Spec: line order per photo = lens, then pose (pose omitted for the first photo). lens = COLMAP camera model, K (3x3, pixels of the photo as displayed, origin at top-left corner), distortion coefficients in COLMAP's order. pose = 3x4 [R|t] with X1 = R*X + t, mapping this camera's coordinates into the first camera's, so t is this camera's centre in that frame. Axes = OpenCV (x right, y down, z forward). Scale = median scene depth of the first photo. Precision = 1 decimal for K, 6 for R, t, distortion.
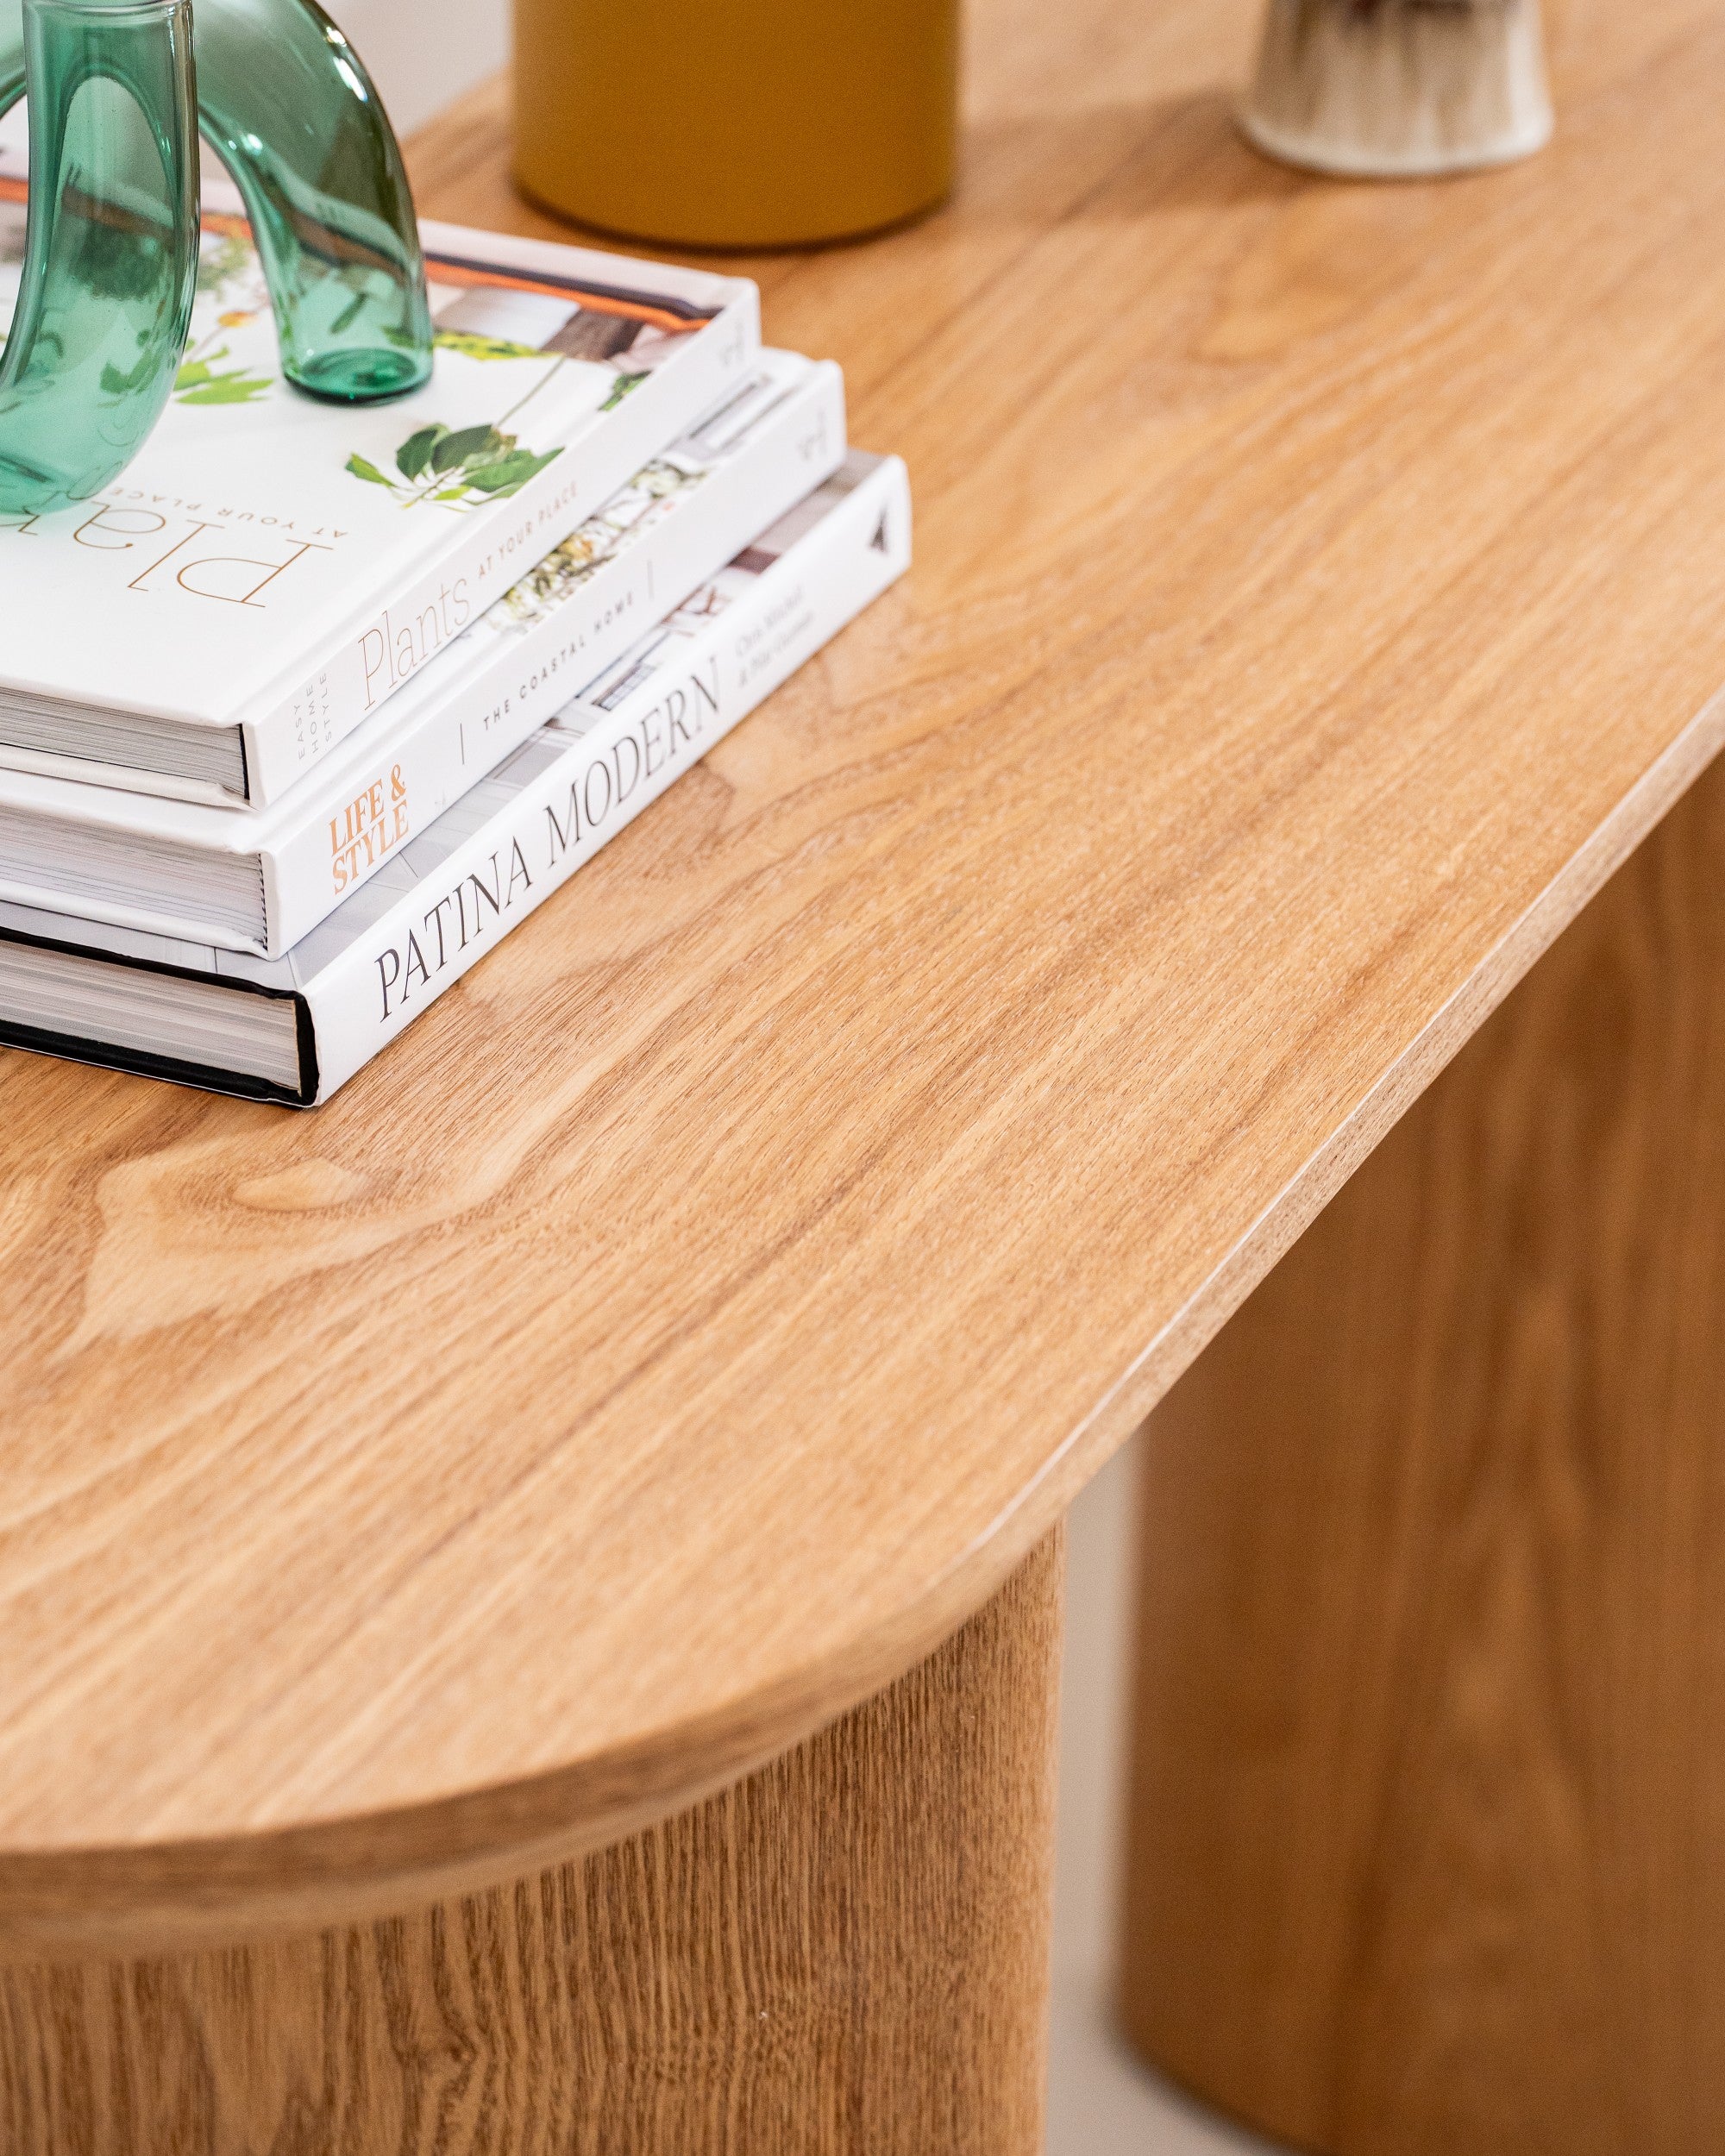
lens RADIAL K [[8123.9, 0, 846.3], [0, 8123.9, 1080.3], [0, 0, 1]] dist [0.493699, 0.000000]
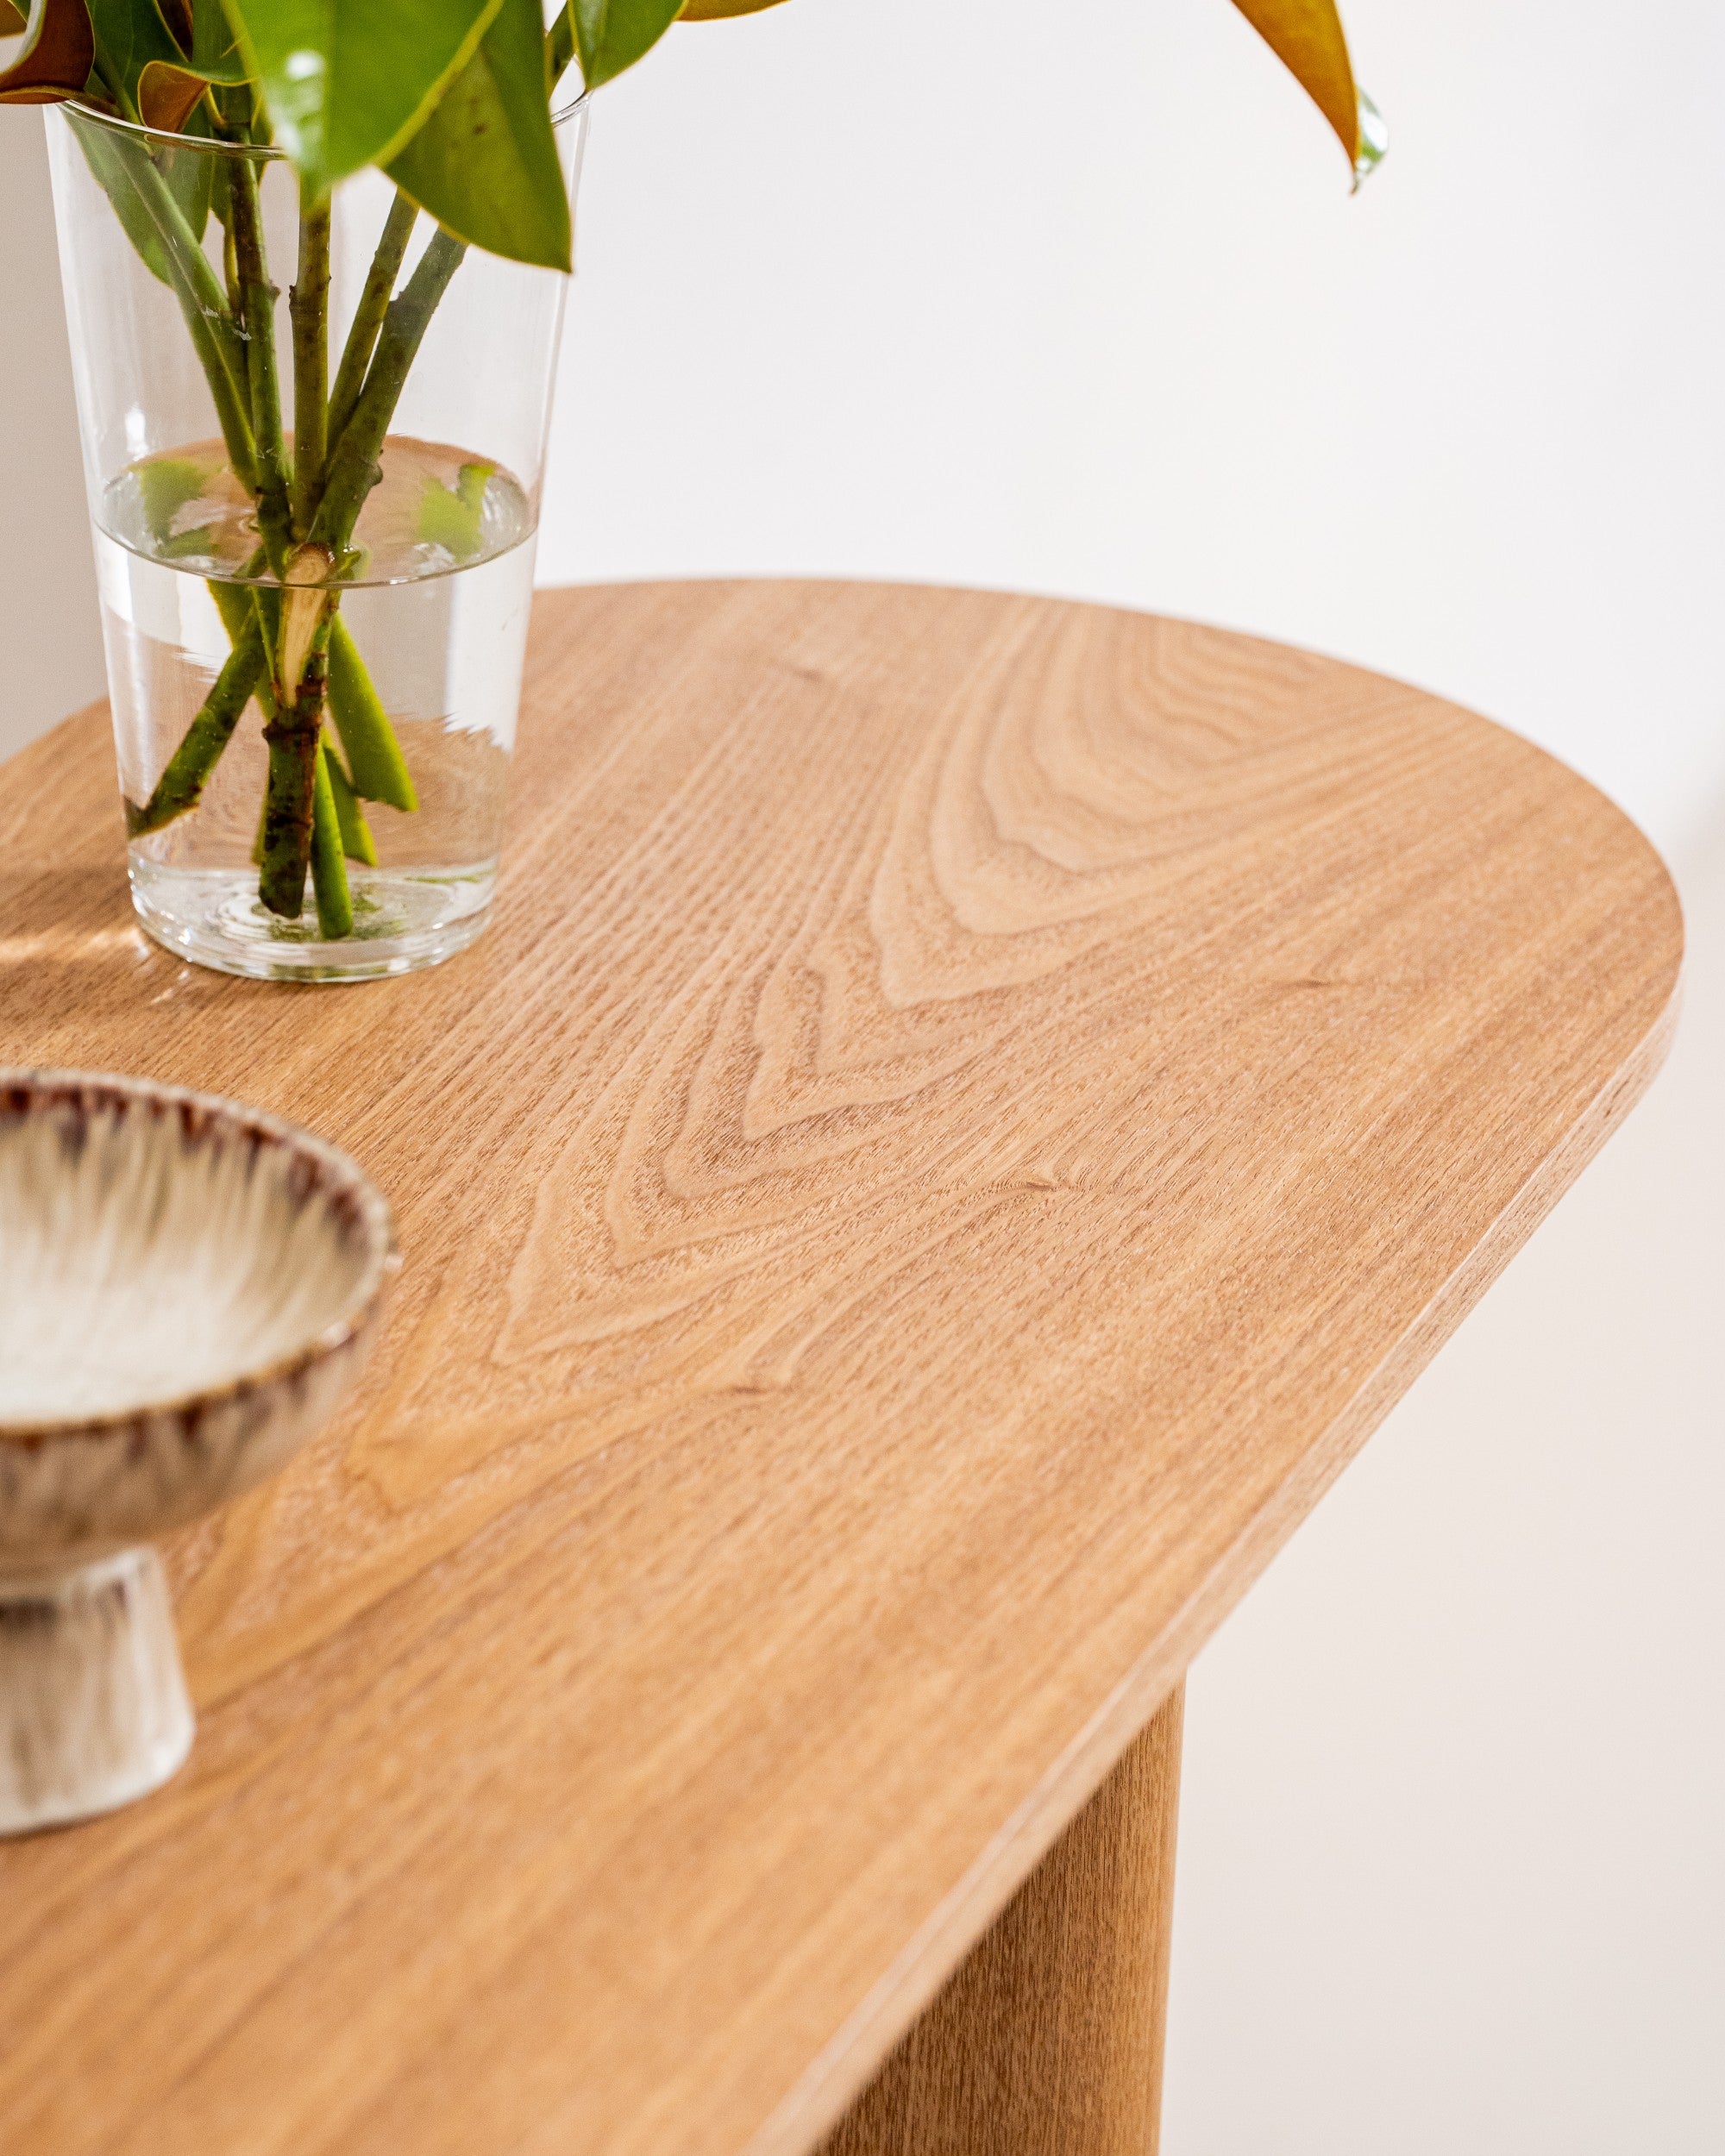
lens RADIAL K [[8123.9, 0, 837.8], [0, 8123.9, 1133.1], [0, 0, 1]] dist [0.493699, 0.000000]
pose [[0.999217, -0.007183, 0.038908, 0.140811], [0.009351, 0.998397, -0.055814, -0.158481], [-0.038445, 0.056134, 0.997683, 0.326067]]
